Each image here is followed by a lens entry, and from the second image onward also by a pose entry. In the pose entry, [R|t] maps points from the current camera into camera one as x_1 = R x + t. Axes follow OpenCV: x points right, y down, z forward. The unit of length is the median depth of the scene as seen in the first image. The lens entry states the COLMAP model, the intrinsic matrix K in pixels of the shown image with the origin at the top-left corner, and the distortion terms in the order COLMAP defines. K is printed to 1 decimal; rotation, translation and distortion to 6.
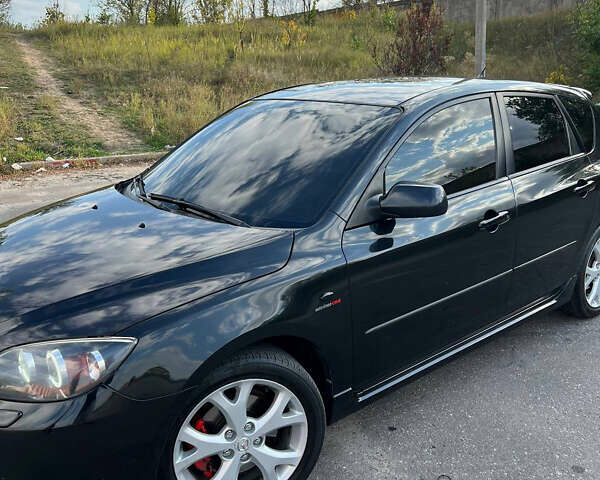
lens RADIAL K [[603.2, 0, 300.0], [0, 603.2, 240.0], [0, 0, 1]] dist [0.072191, -0.142393]
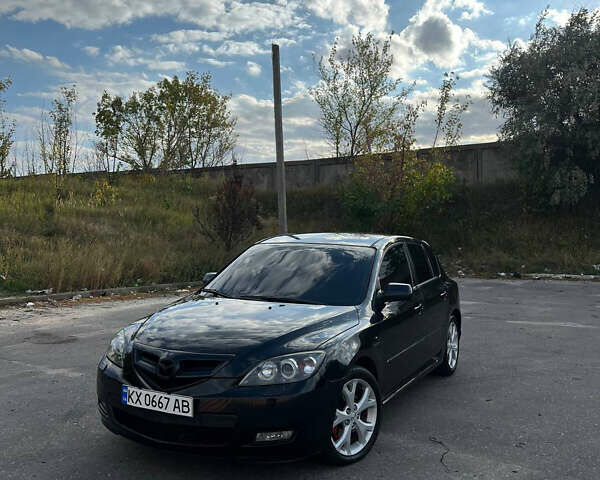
lens RADIAL K [[603.2, 0, 300.0], [0, 603.2, 240.0], [0, 0, 1]] dist [0.072191, -0.142393]
pose [[0.922484, 0.022099, 0.385402, -0.792596], [0.075197, 0.968949, -0.235548, 0.189003], [-0.378640, 0.246270, 0.892179, -0.610522]]
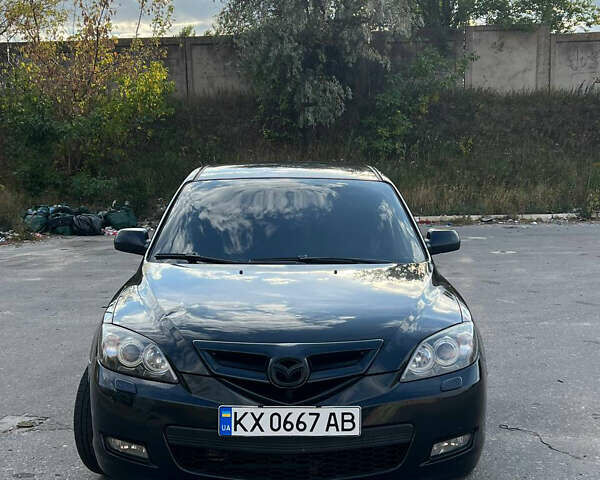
lens RADIAL K [[890.8, 0, 300.0], [0, 890.8, 240.0], [0, 0, 1]] dist [0.184206, -0.579741]
pose [[0.623032, -0.048017, 0.780721, -1.546776], [0.198747, 0.975075, -0.098634, 0.068822], [-0.756526, 0.216619, 0.617046, -0.058085]]
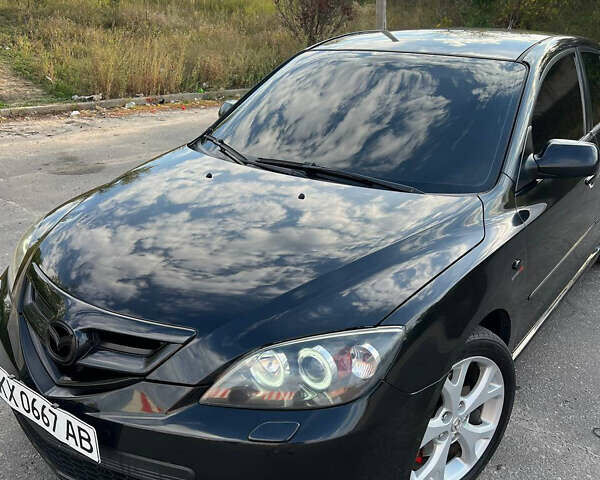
lens RADIAL K [[603.2, 0, 300.0], [0, 603.2, 240.0], [0, 0, 1]] dist [0.072191, -0.142393]
pose [[0.972840, -0.051727, 0.225624, -0.425241], [0.033322, 0.995855, 0.084637, -0.031928], [-0.229067, -0.074820, 0.970531, 0.122312]]
